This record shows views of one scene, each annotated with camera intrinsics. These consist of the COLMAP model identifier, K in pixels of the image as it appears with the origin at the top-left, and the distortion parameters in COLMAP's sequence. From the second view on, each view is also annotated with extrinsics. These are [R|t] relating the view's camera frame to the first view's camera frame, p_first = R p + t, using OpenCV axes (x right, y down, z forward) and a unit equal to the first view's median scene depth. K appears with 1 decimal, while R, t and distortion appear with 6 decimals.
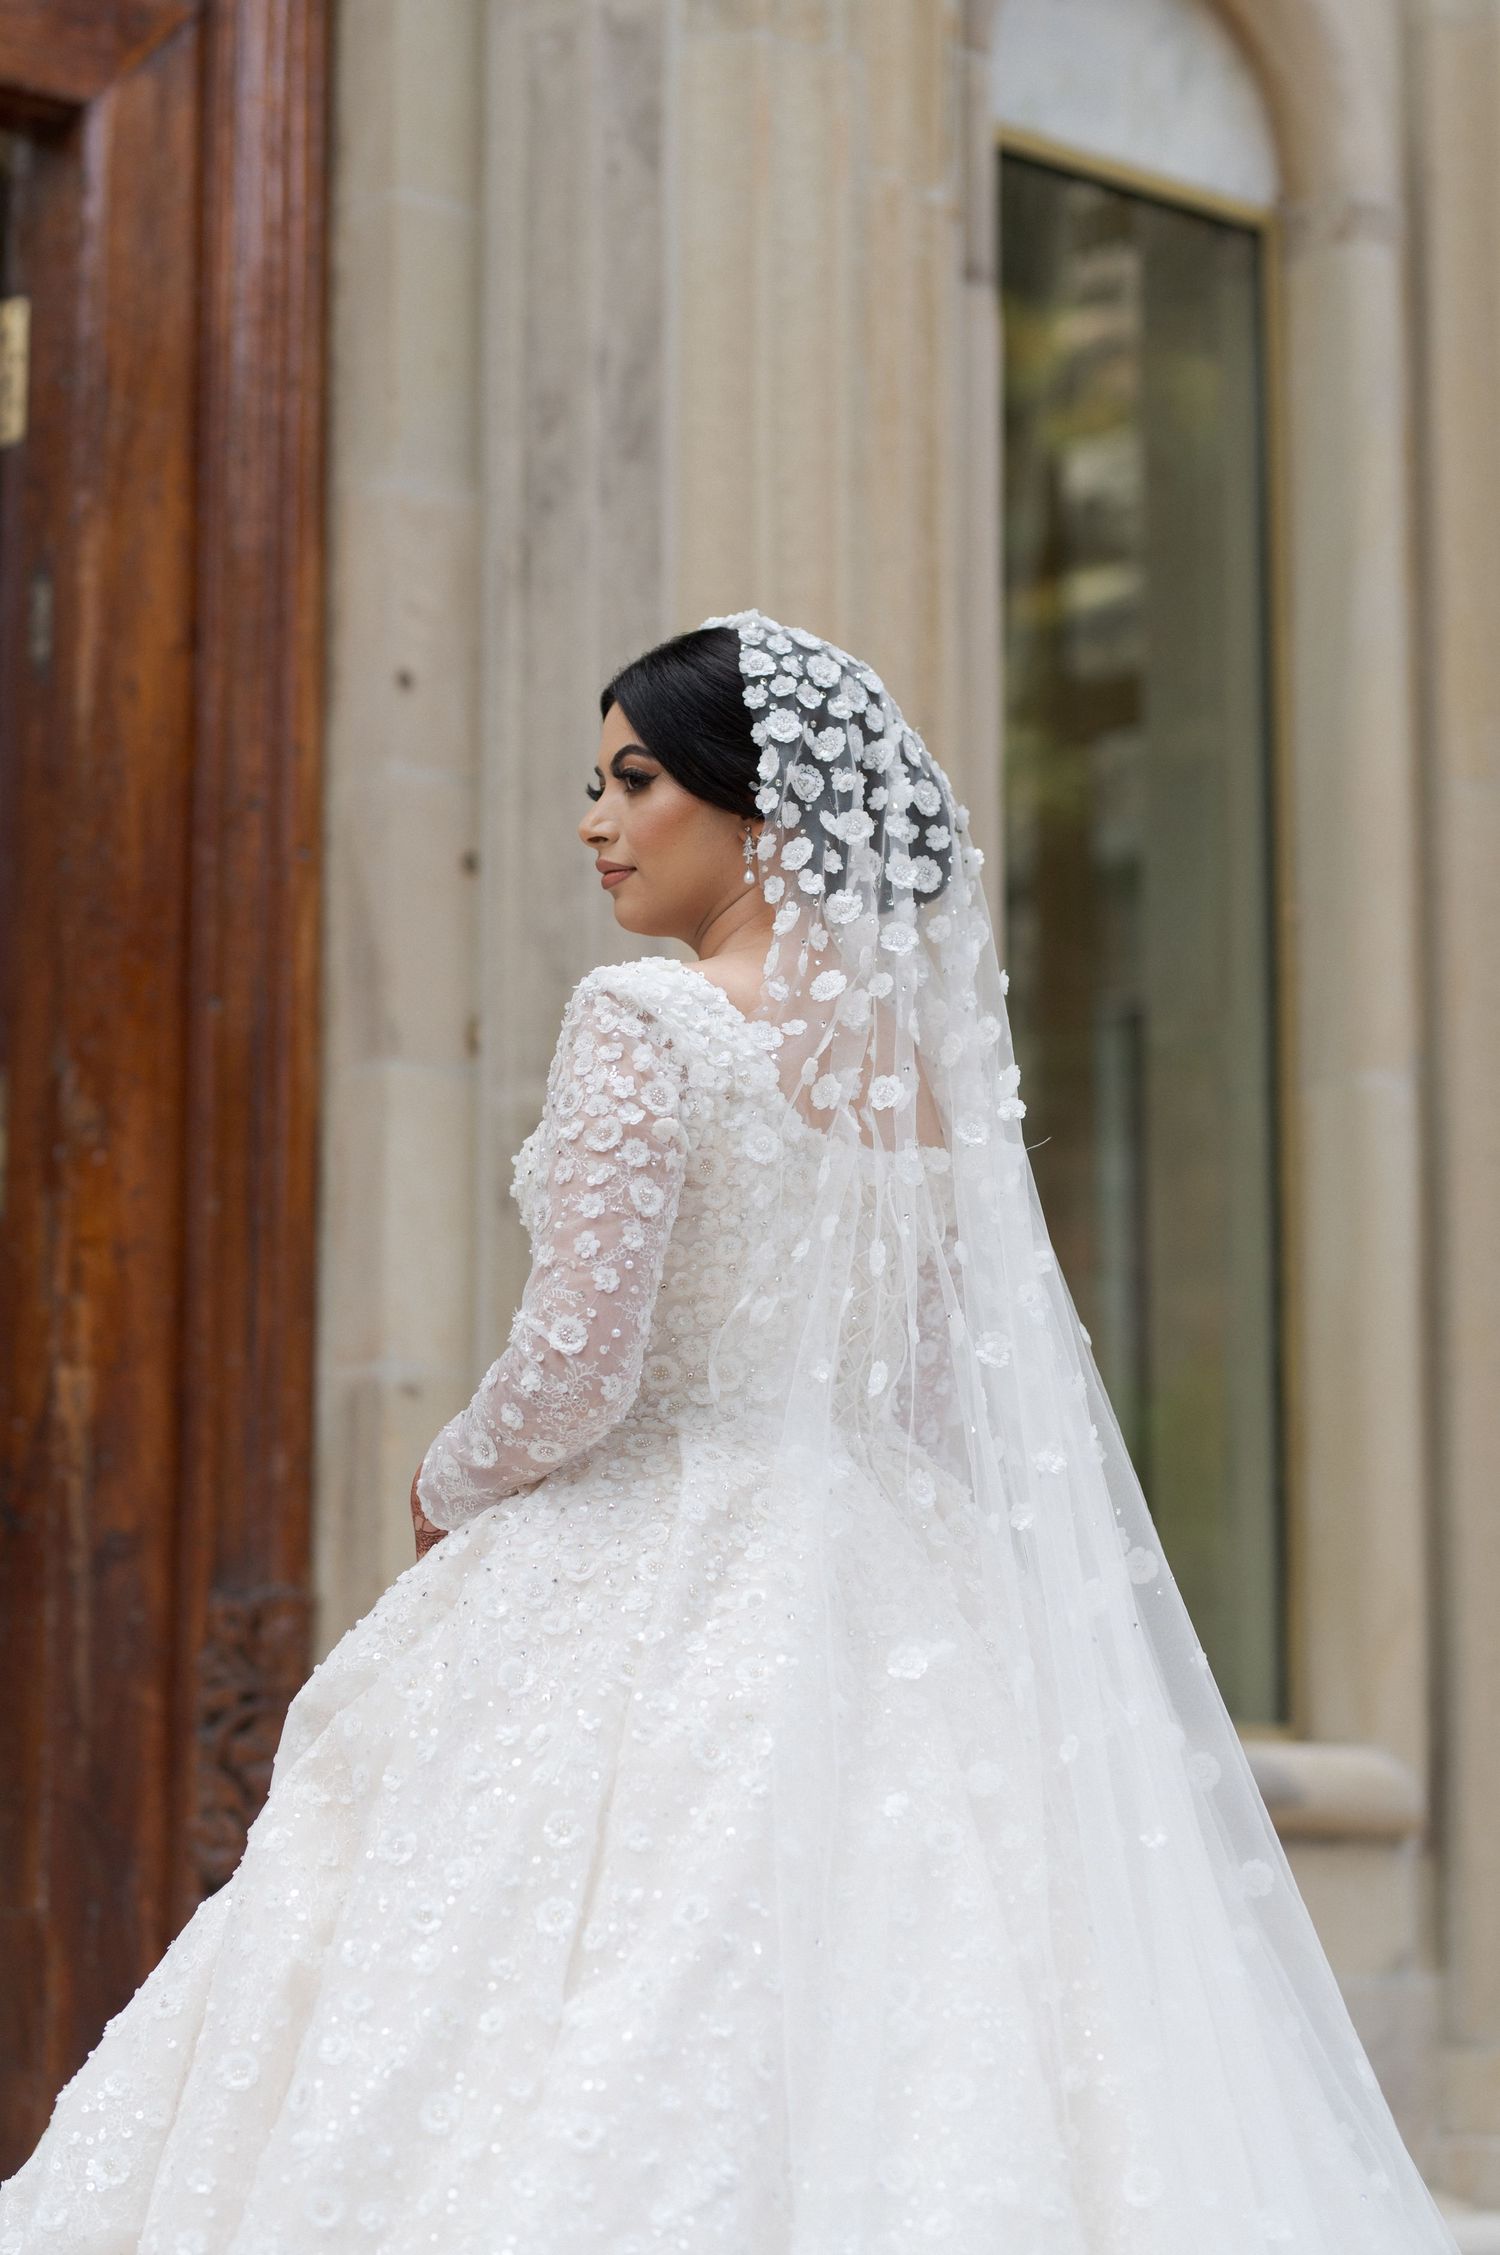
lens RADIAL K [[5462.0, 0, 749.6], [0, 5462.0, 1128.4], [0, 0, 1]] dist [-0.162694, 0.000000]
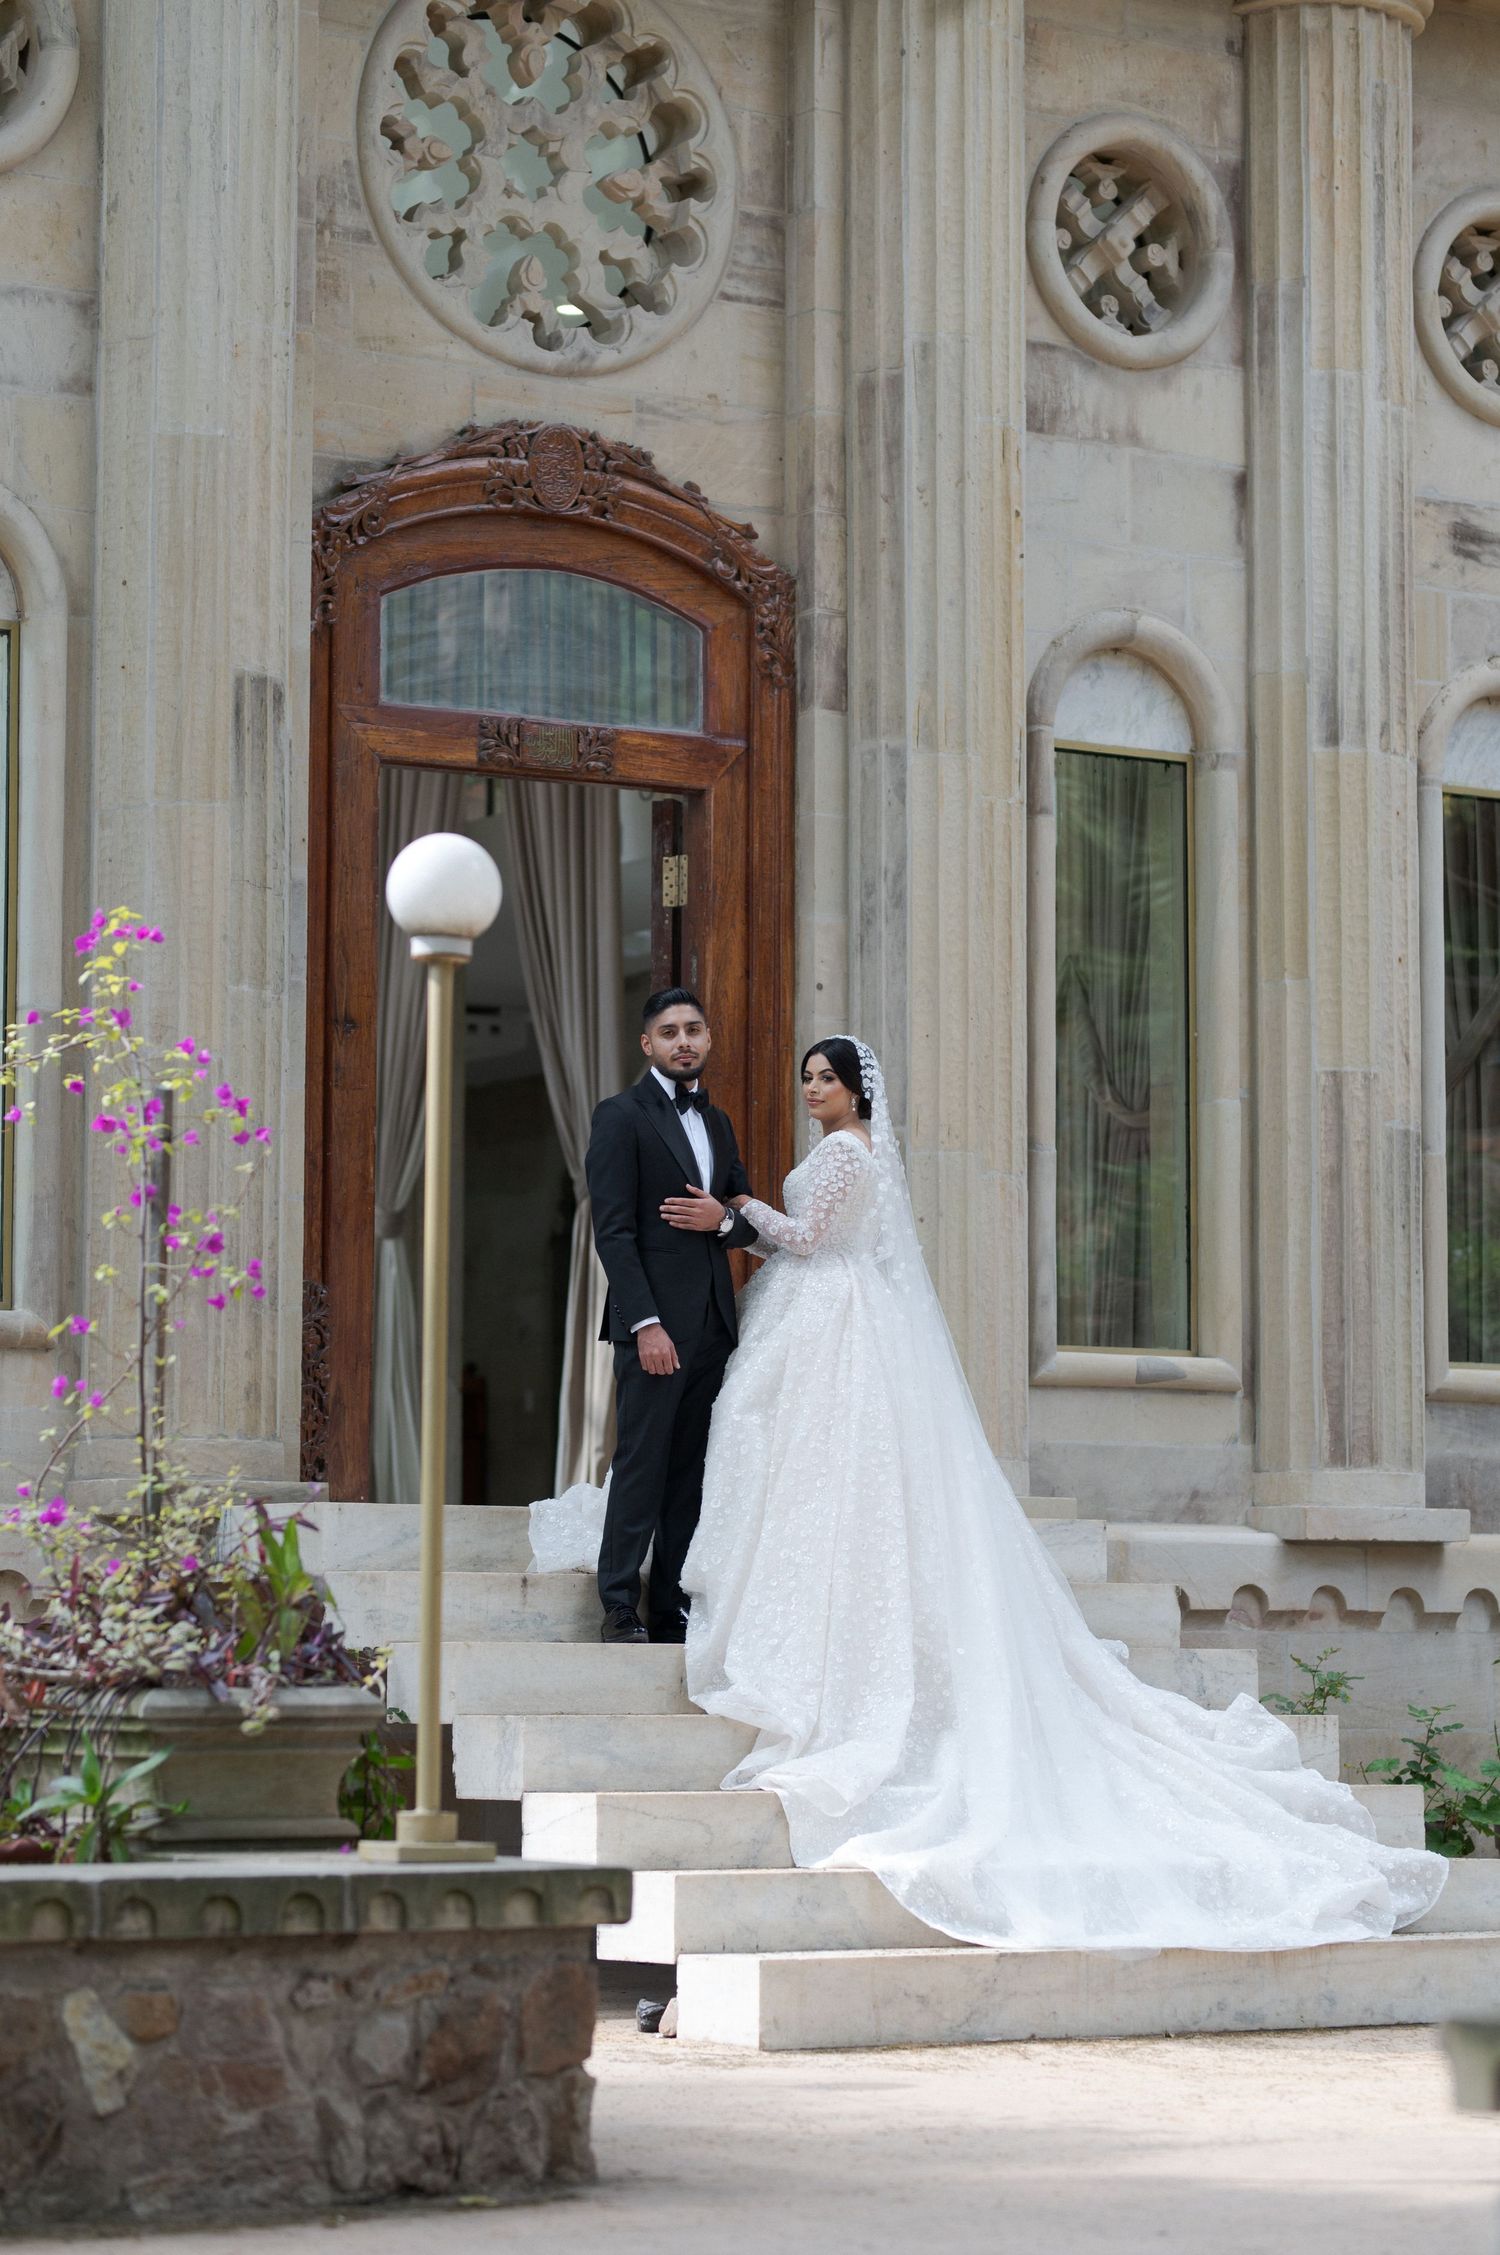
lens RADIAL K [[5462.0, 0, 750.2], [0, 5462.0, 1127.6], [0, 0, 1]] dist [-0.162694, 0.000000]
pose [[0.982499, -0.014803, -0.185681, 0.432976], [0.024403, 0.998475, 0.049524, -0.150446], [0.184665, -0.053189, 0.981361, -1.836807]]
